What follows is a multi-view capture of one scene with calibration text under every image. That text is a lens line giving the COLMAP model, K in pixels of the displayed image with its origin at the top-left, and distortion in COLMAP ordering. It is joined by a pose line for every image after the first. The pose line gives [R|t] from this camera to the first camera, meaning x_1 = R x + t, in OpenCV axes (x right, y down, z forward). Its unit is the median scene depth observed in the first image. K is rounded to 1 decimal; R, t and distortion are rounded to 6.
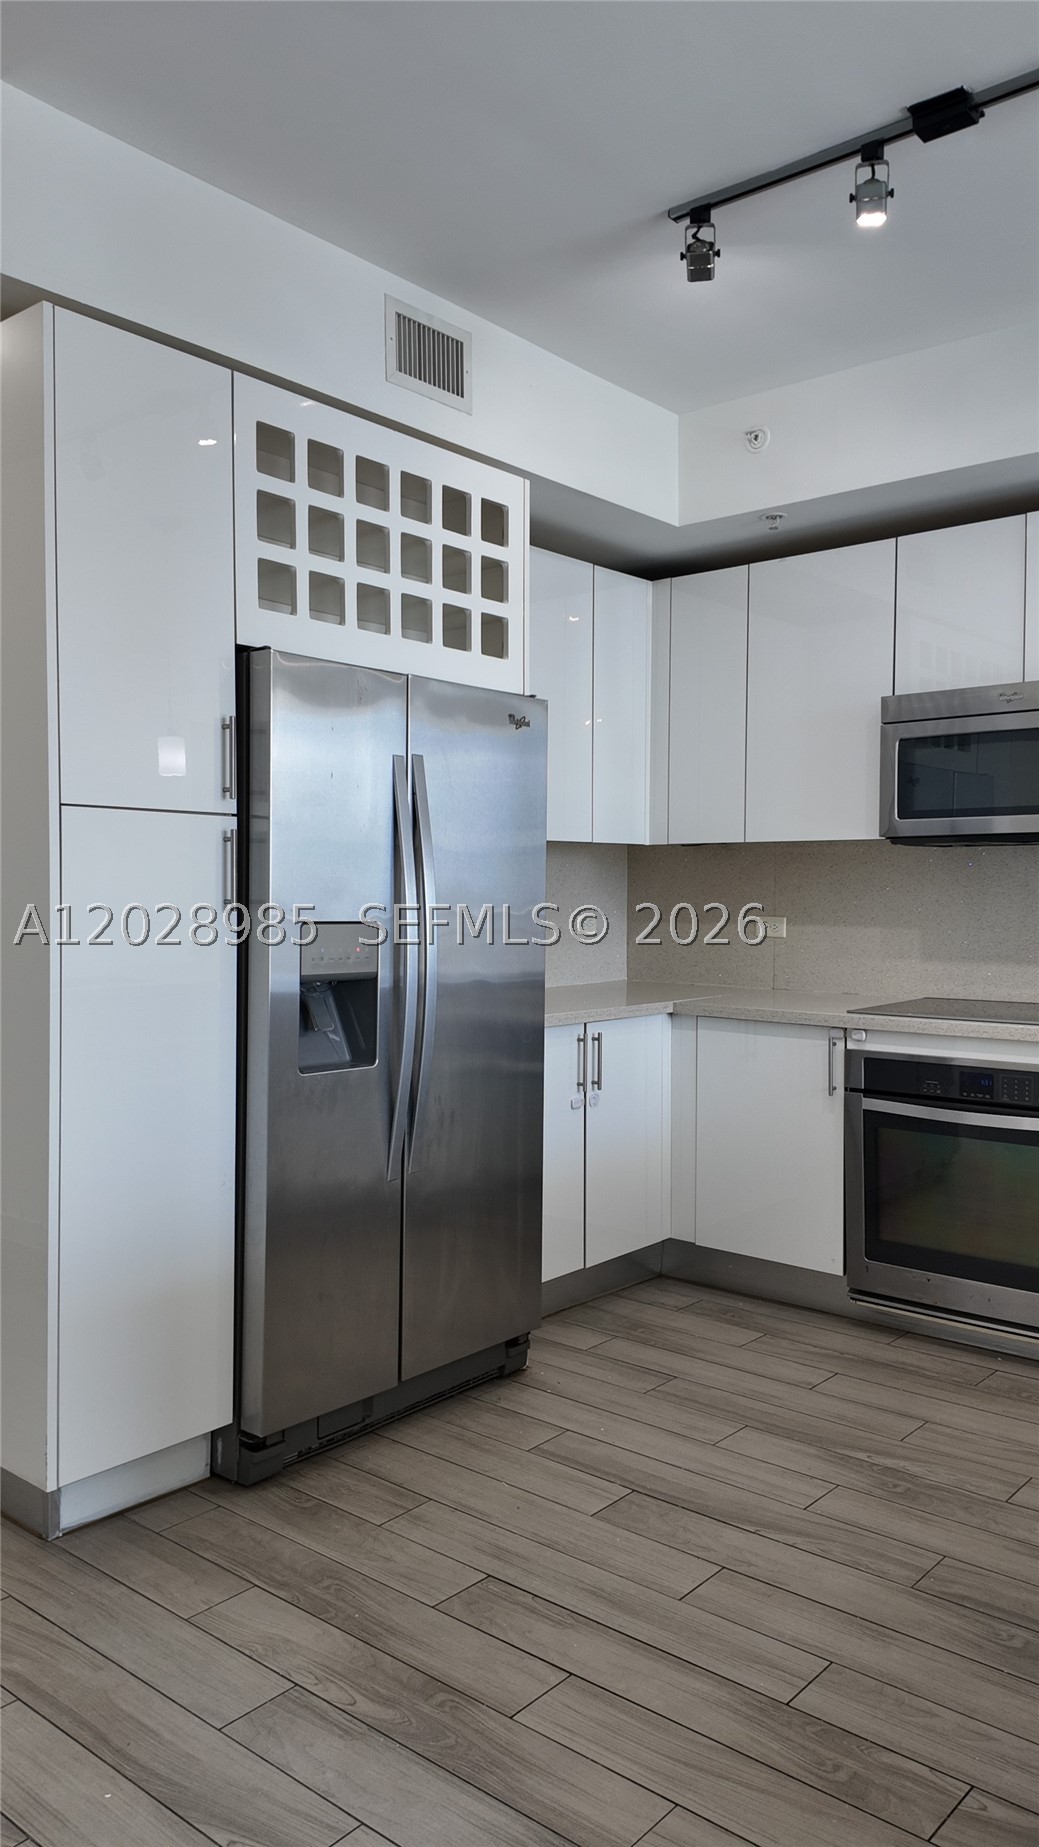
lens RADIAL K [[1341.0, 0, 522.6], [0, 1341.0, 924.9], [0, 0, 1]] dist [0.104197, -0.152548]
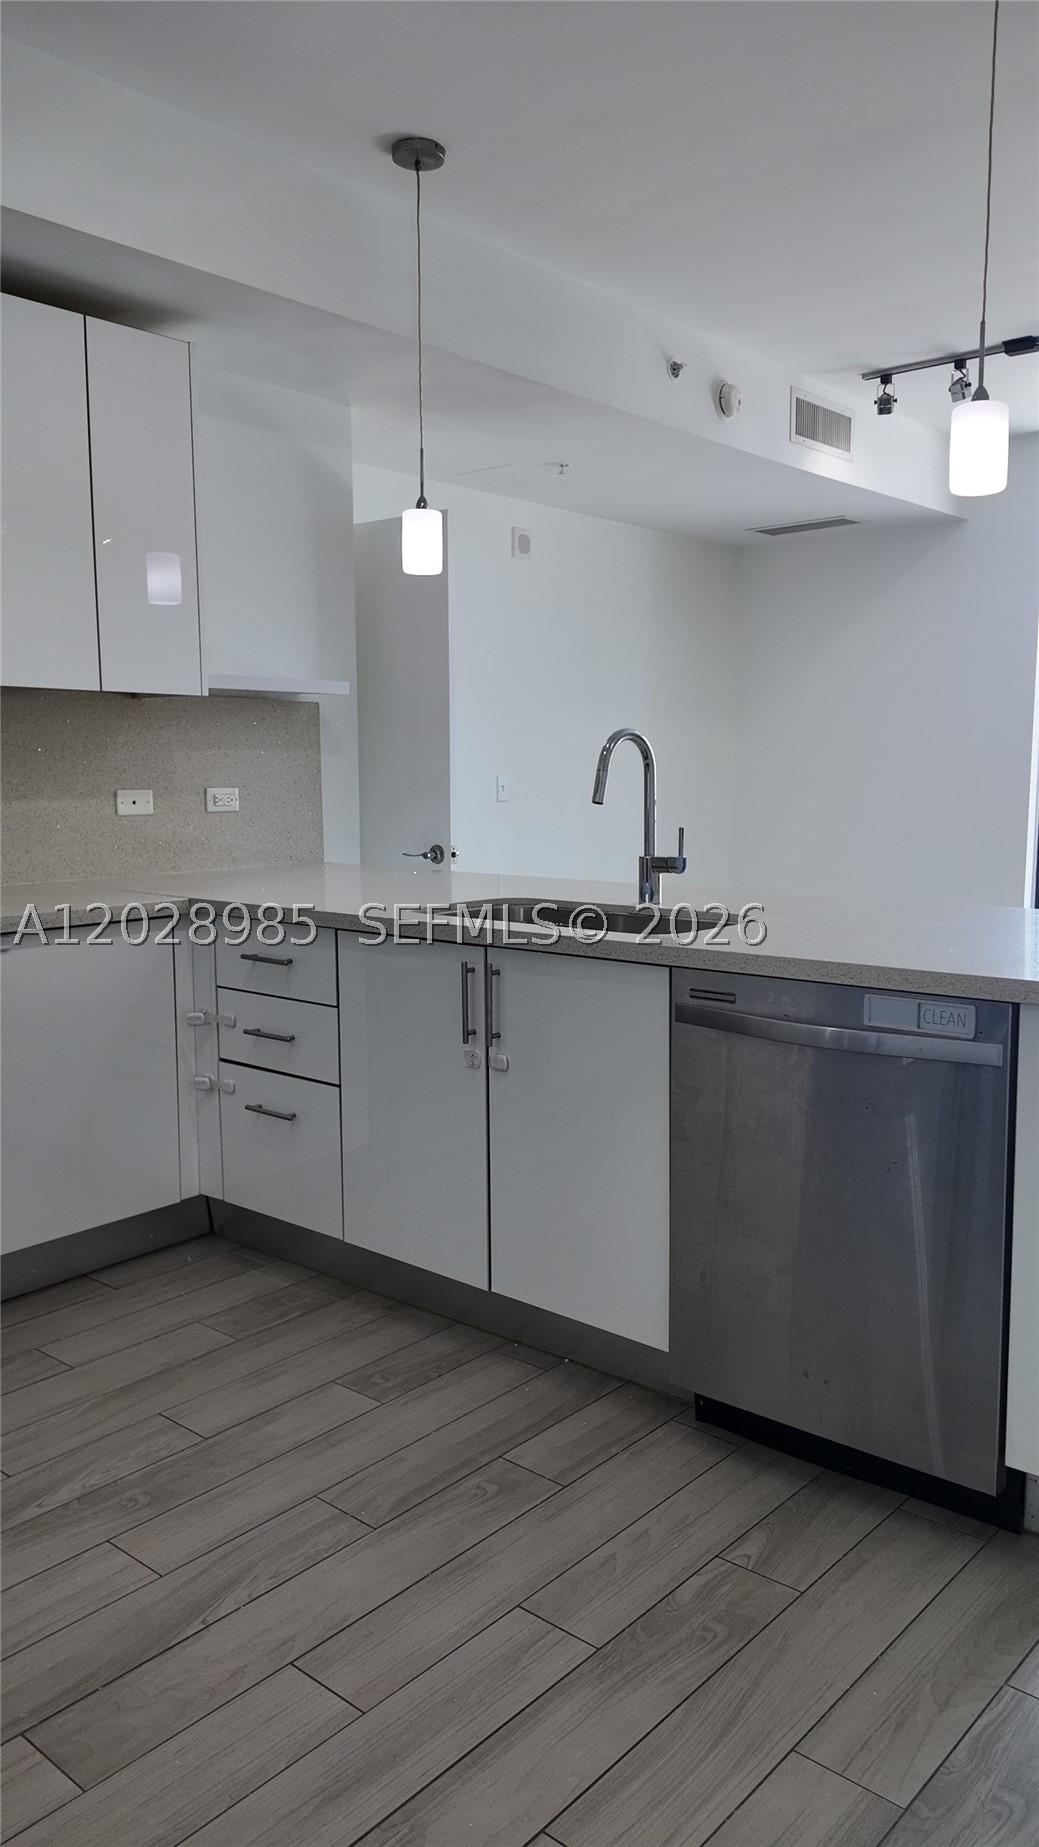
lens RADIAL K [[1341.0, 0, 530.9], [0, 1341.0, 922.3], [0, 0, 1]] dist [0.104197, -0.152548]
pose [[0.014275, -0.113899, 0.993390, -0.470643], [0.031826, 0.993039, 0.113401, -0.005103], [-0.999391, 0.029997, 0.017800, 0.740532]]
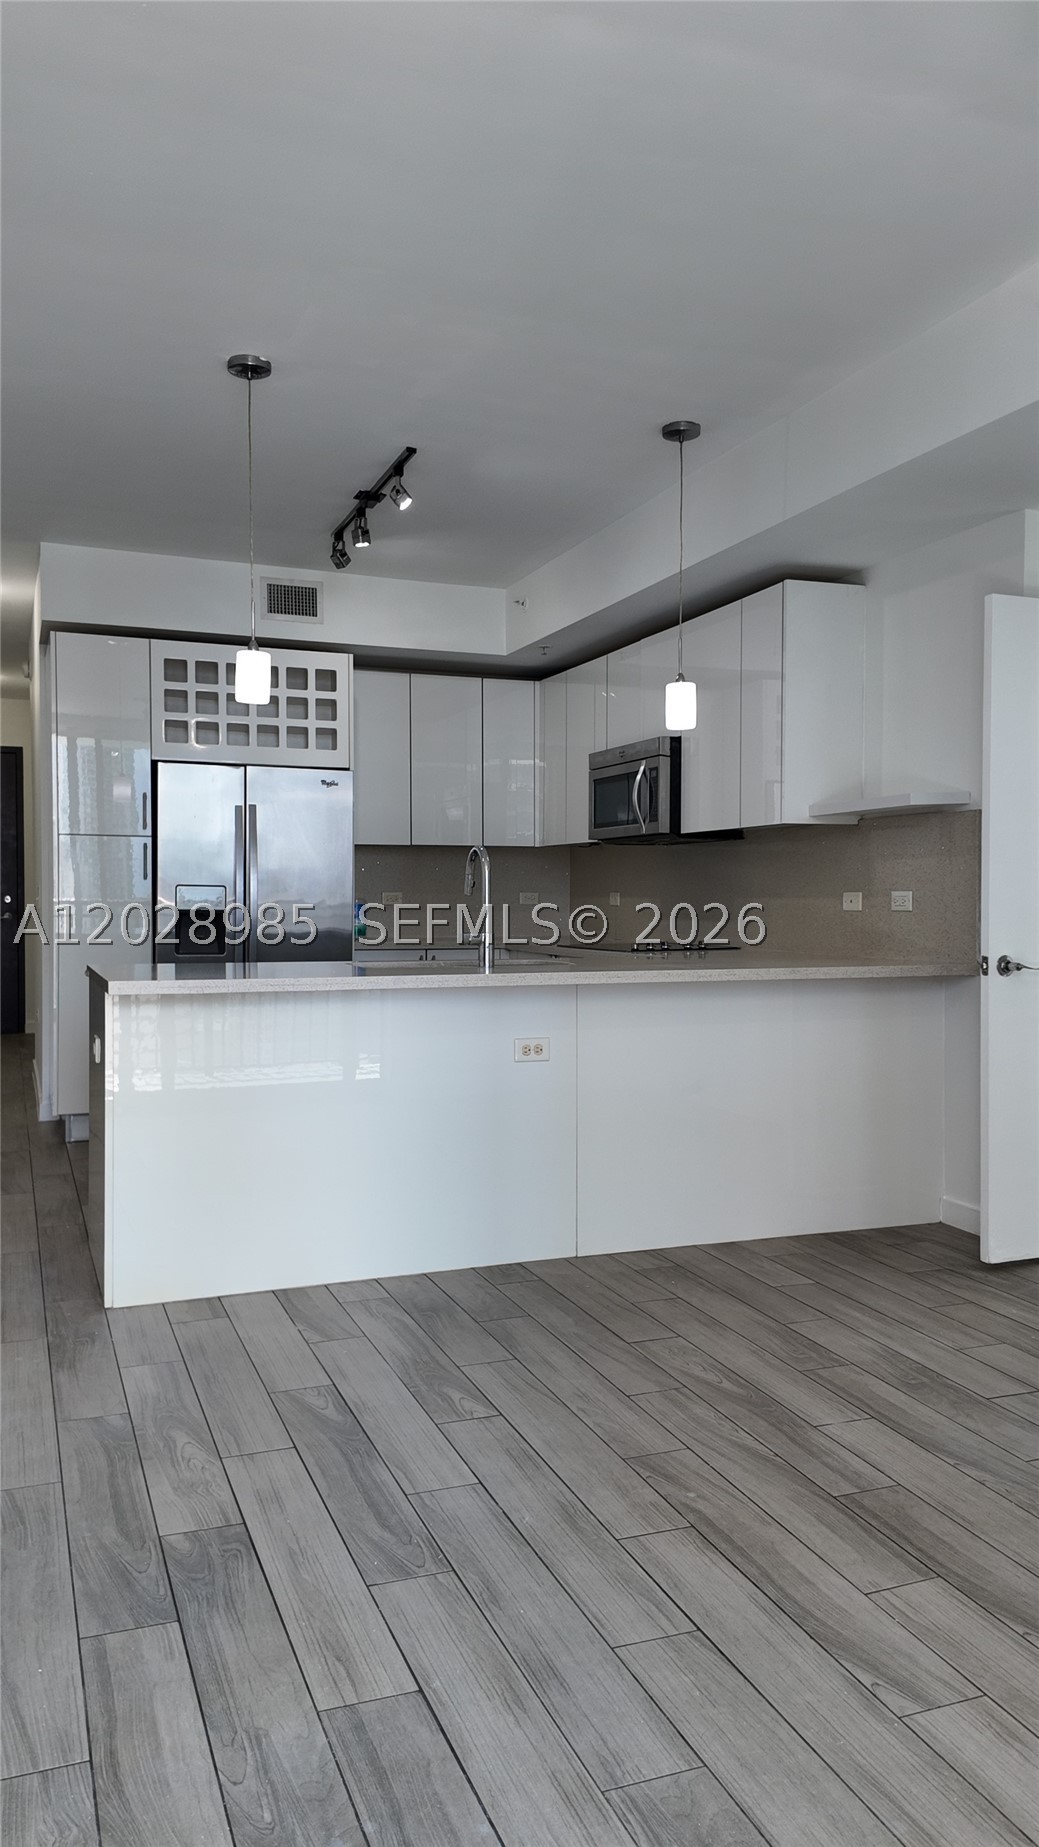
lens RADIAL K [[1341.0, 0, 520.2], [0, 1341.0, 929.6], [0, 0, 1]] dist [0.104197, -0.152548]
pose [[0.871778, 0.013723, -0.489709, 1.374772], [-0.015466, 0.999880, 0.000487, 0.060189], [0.489658, 0.007150, 0.871886, -0.627126]]
